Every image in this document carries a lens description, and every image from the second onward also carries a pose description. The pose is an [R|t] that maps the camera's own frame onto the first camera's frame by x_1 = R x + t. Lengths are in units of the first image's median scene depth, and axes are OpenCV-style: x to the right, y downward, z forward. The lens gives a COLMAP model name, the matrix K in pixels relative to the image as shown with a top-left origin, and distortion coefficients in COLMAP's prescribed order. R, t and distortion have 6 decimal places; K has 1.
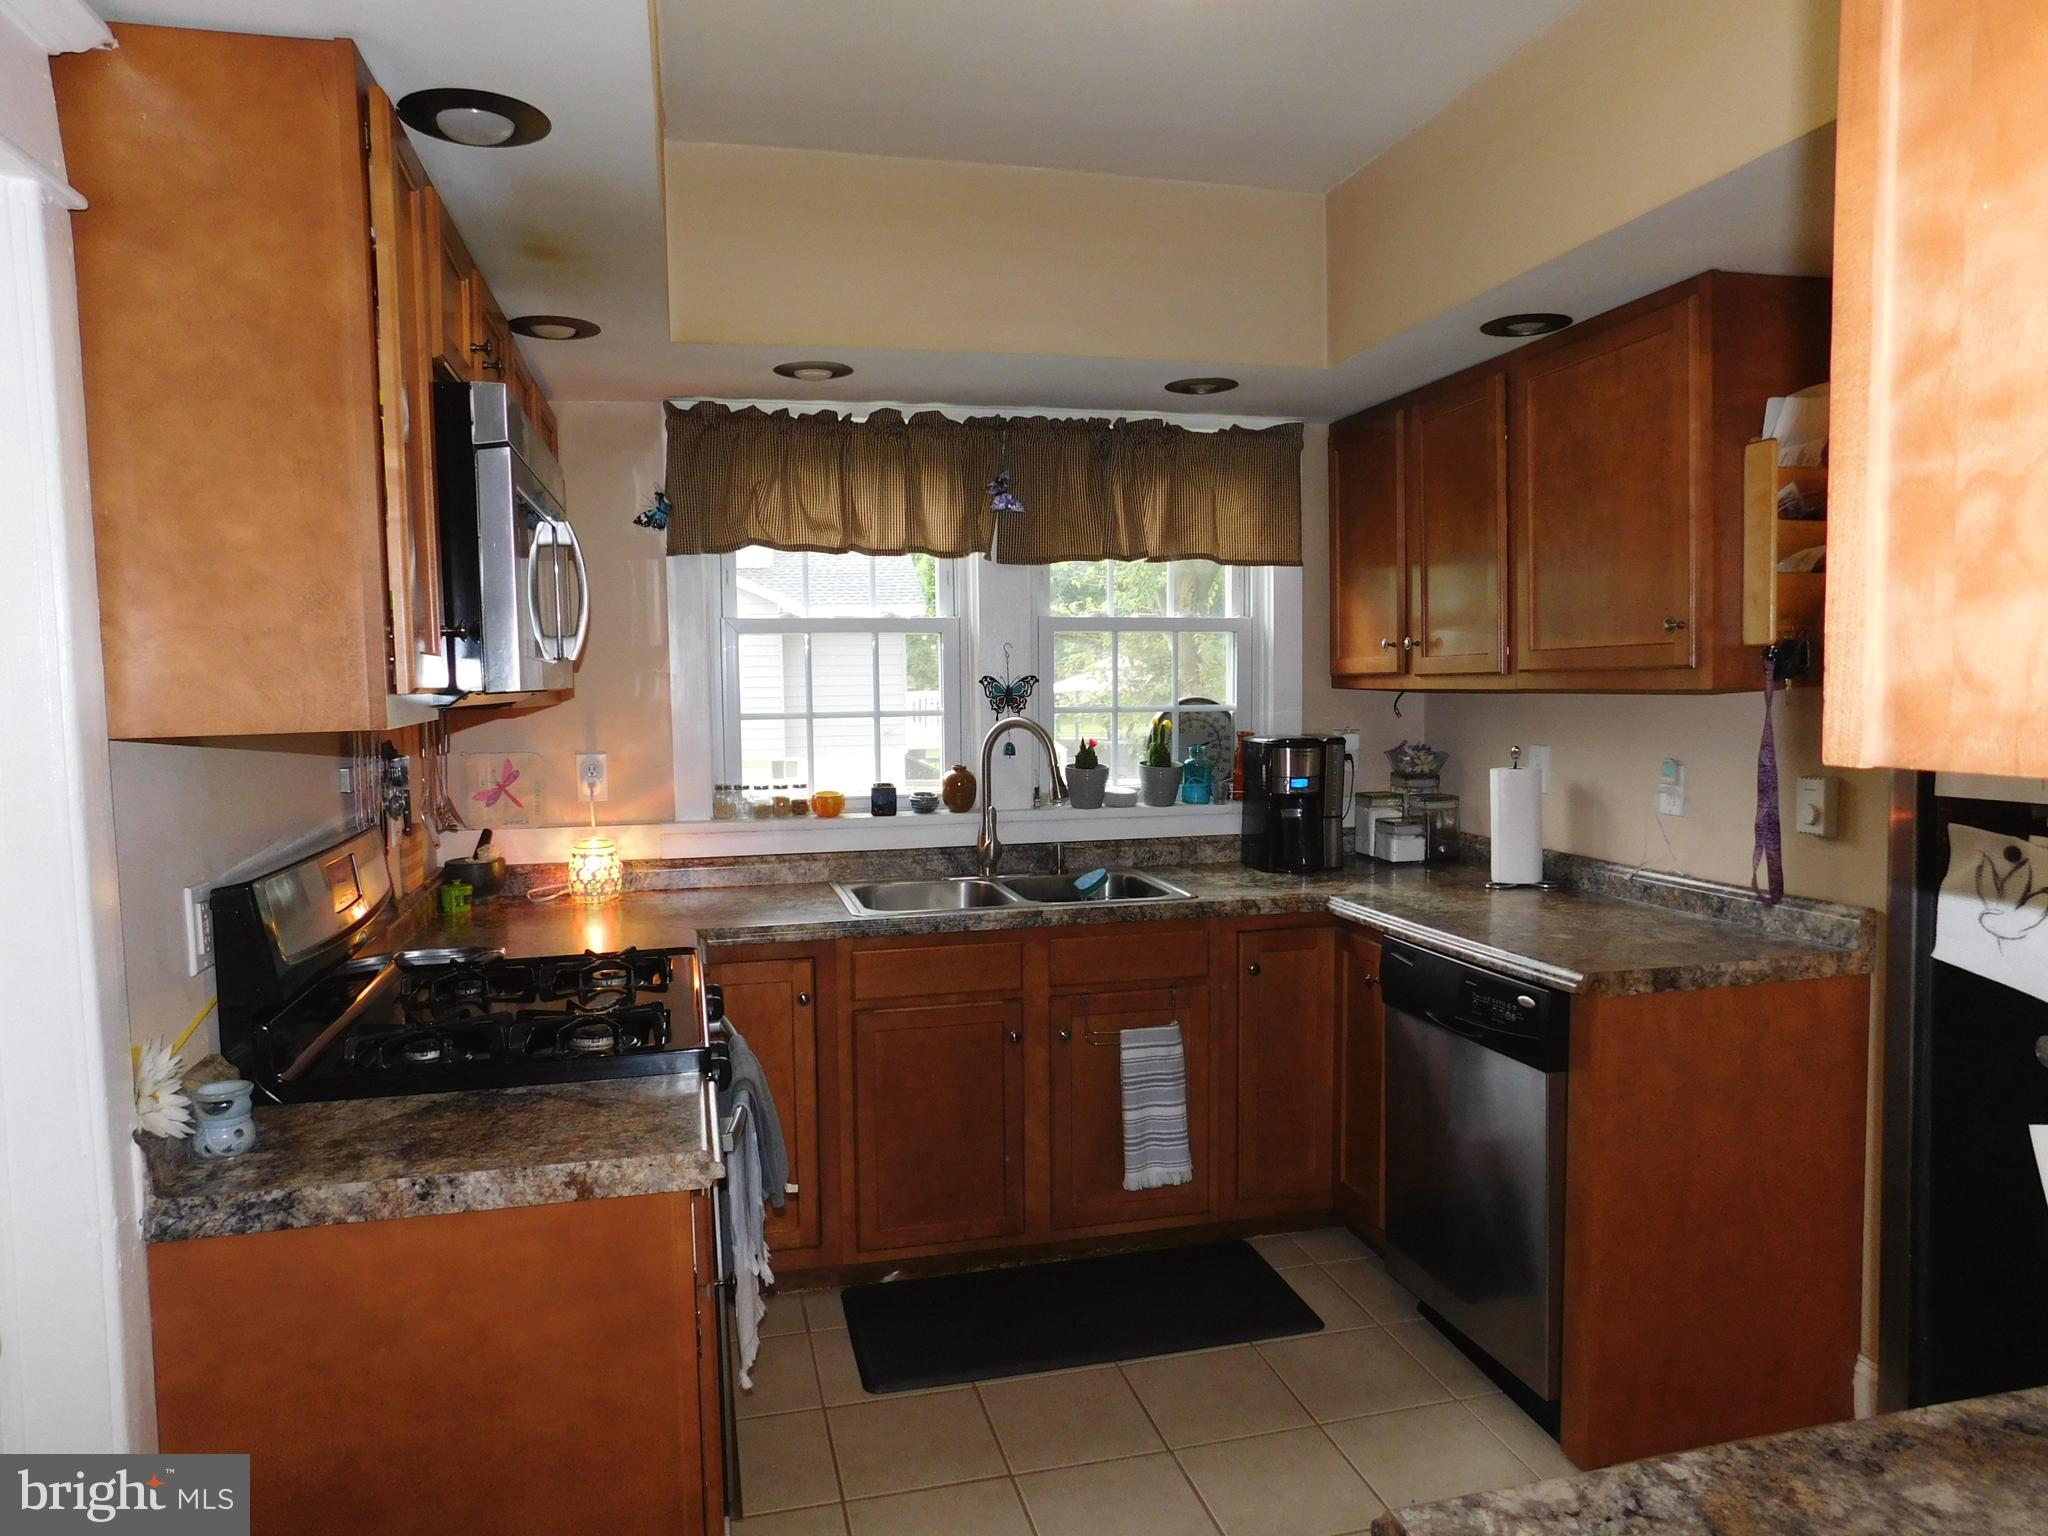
lens RADIAL K [[1343.5, 0, 1025.5], [0, 1343.5, 774.0], [0, 0, 1]] dist [-0.045961, 0.027766]
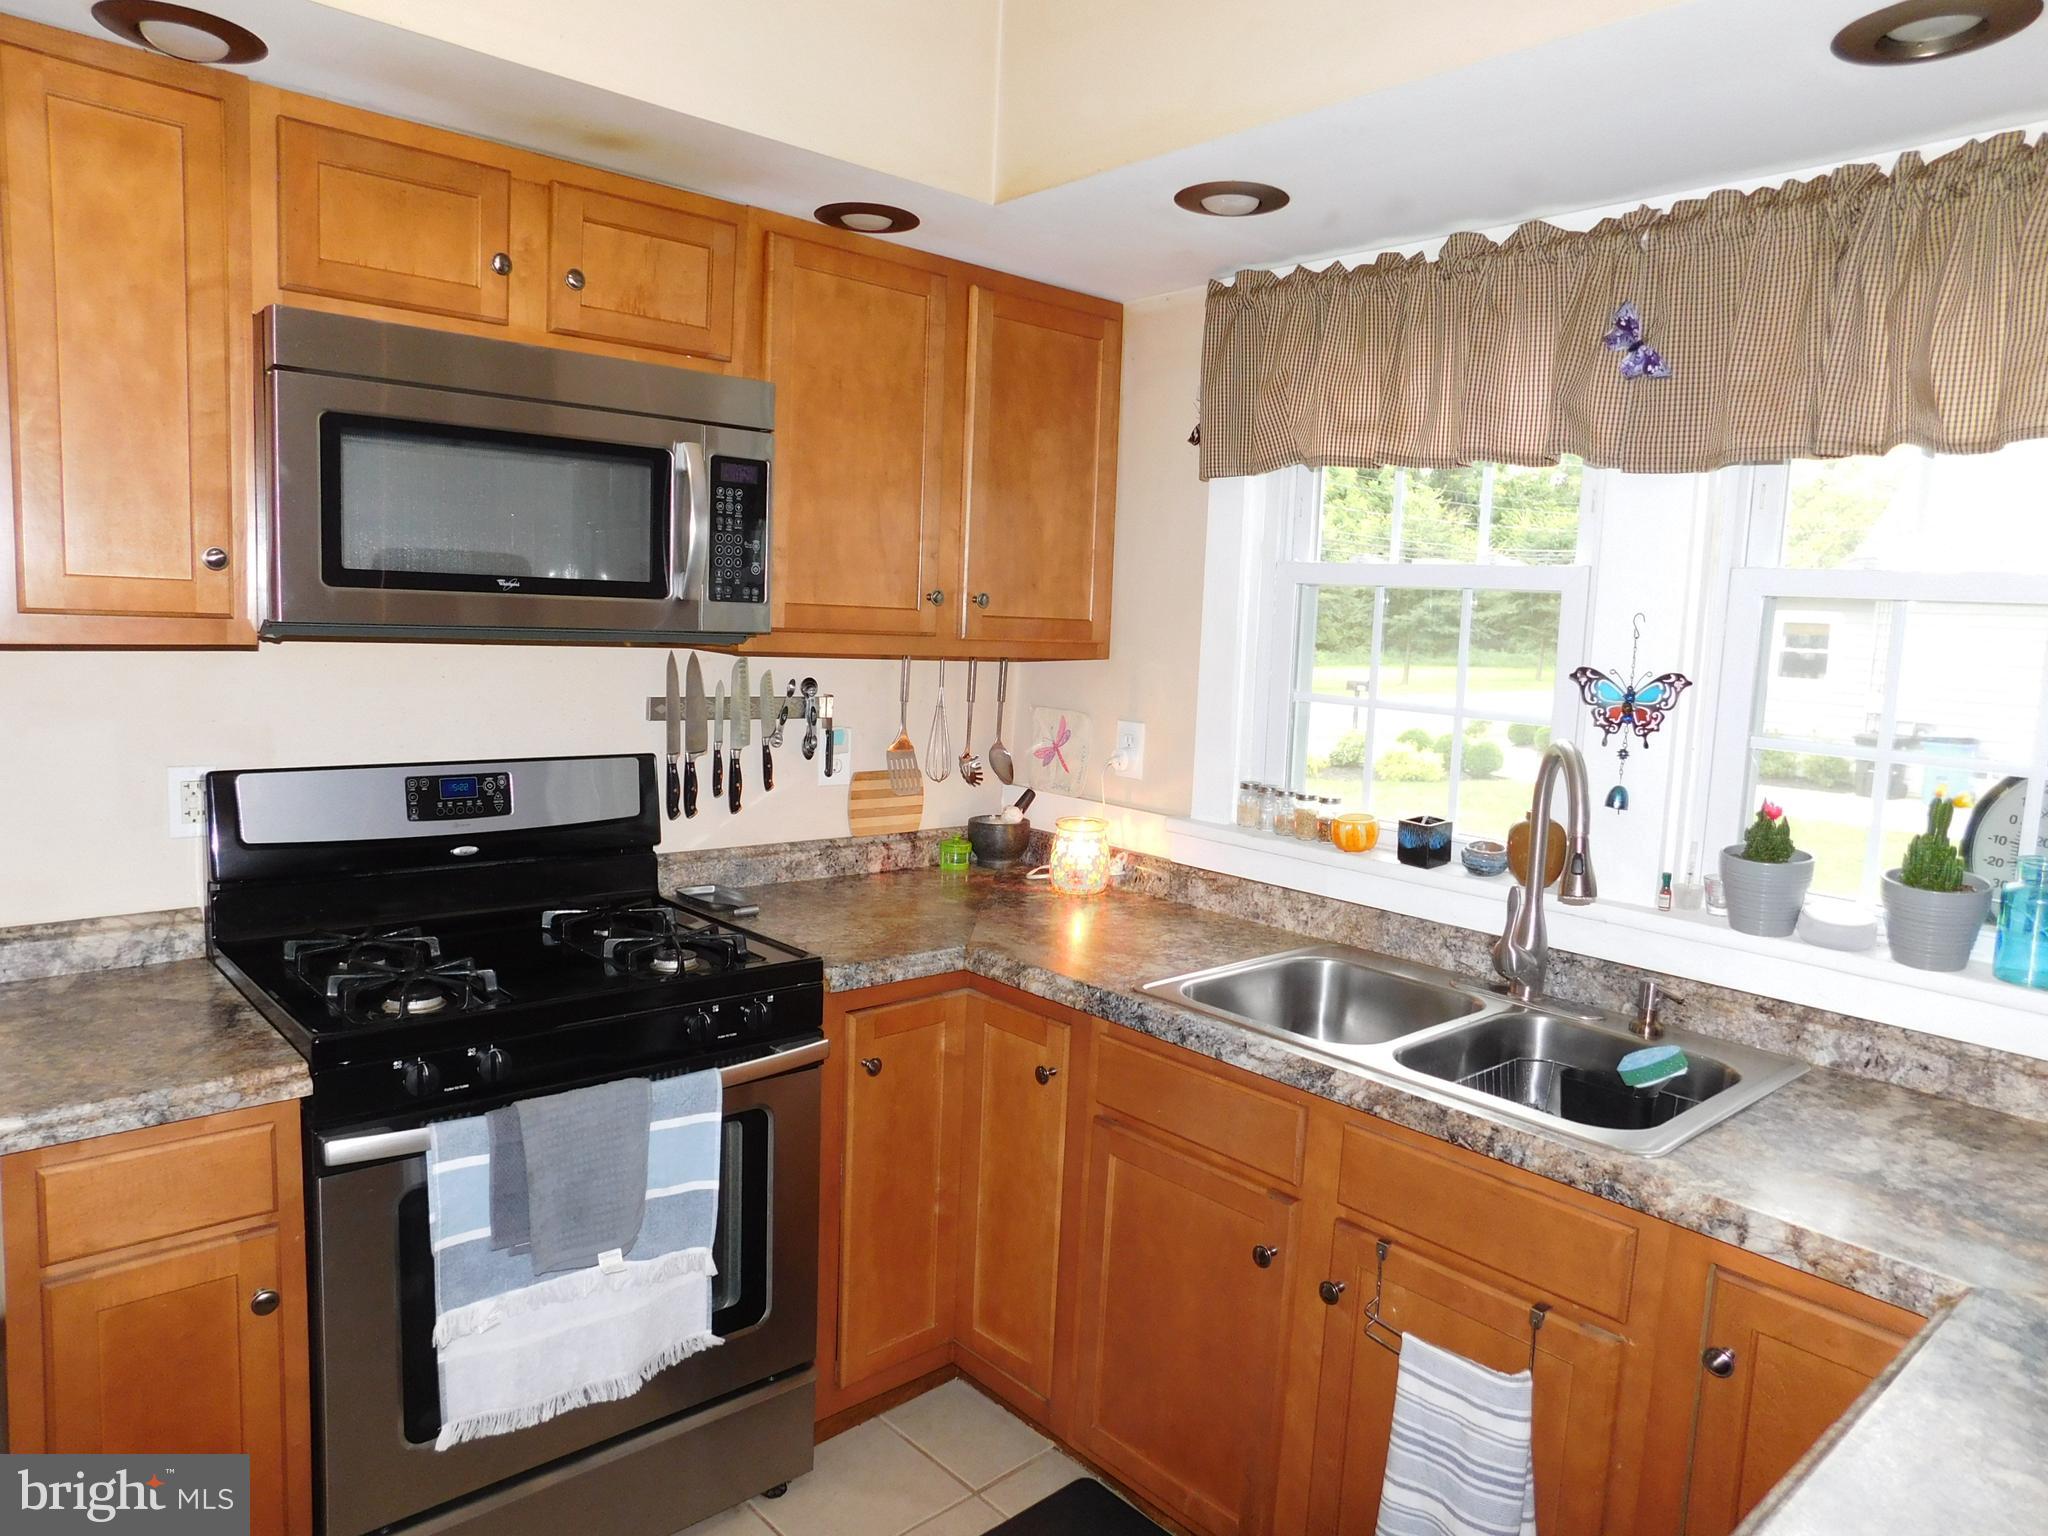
lens RADIAL K [[1343.5, 0, 1027.0], [0, 1343.5, 767.5], [0, 0, 1]] dist [-0.045961, 0.027766]
pose [[0.472927, 0.138445, -0.870157, 0.368838], [-0.119372, 0.988540, 0.092402, -0.054498], [0.872978, 0.060173, 0.484034, 0.511849]]
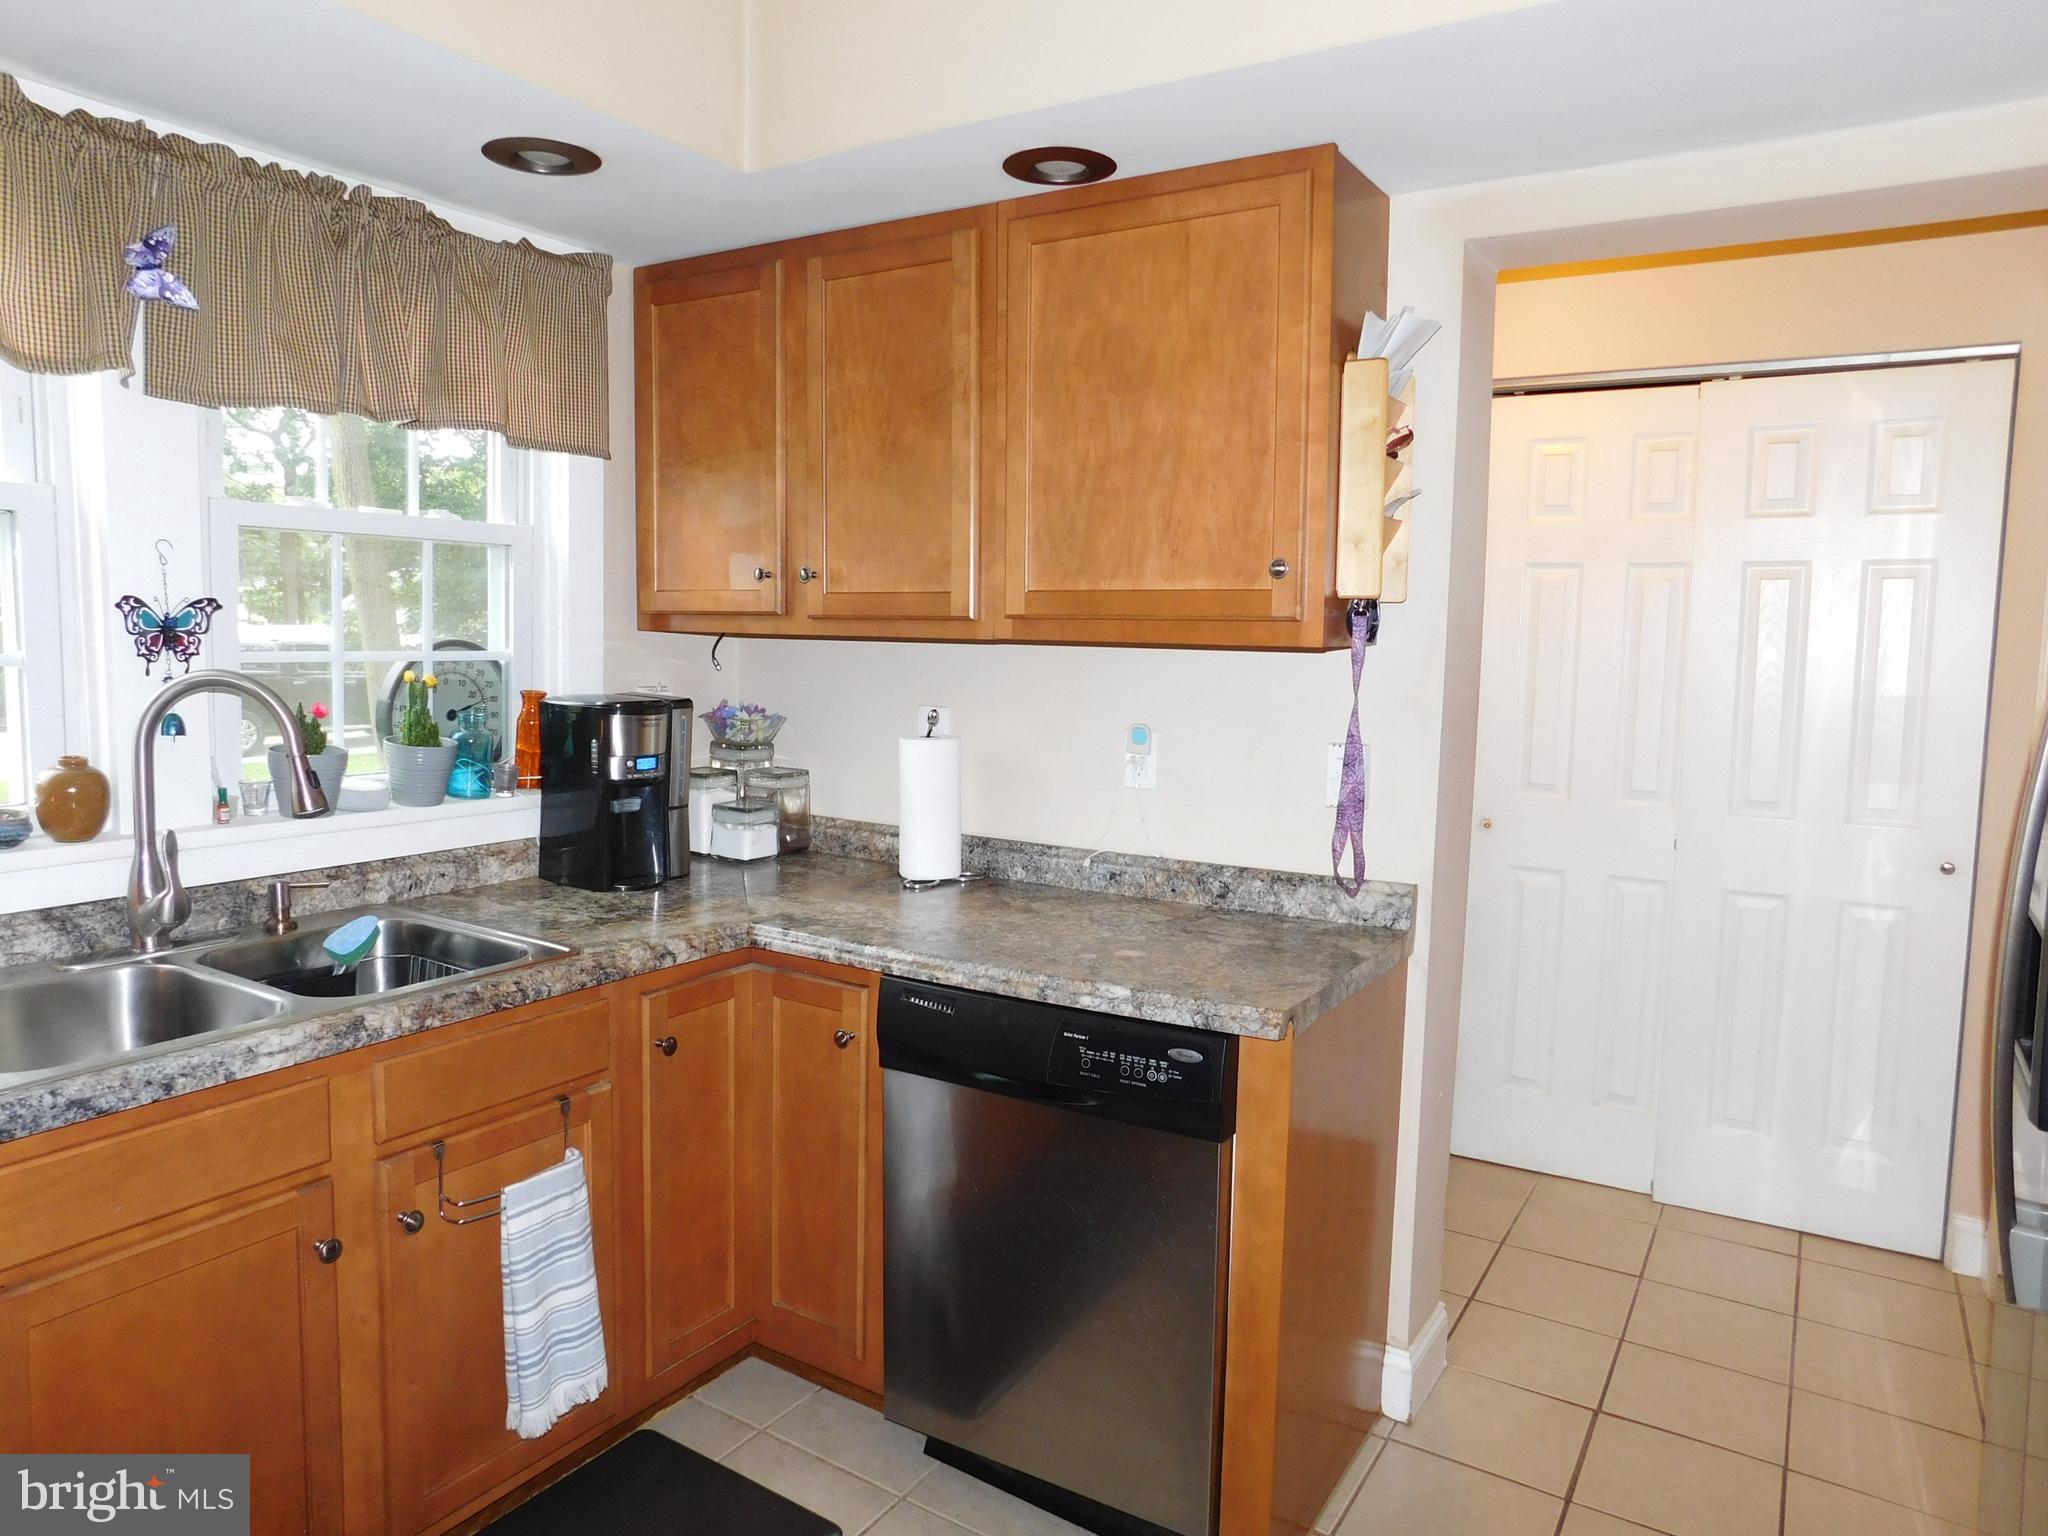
lens RADIAL K [[1343.5, 0, 1006.7], [0, 1343.5, 766.5], [0, 0, 1]] dist [-0.045961, 0.027766]
pose [[0.724514, -0.043634, 0.687878, -0.146518], [0.017741, 0.998844, 0.044674, -0.020034], [-0.689032, -0.020164, 0.724450, 0.350146]]
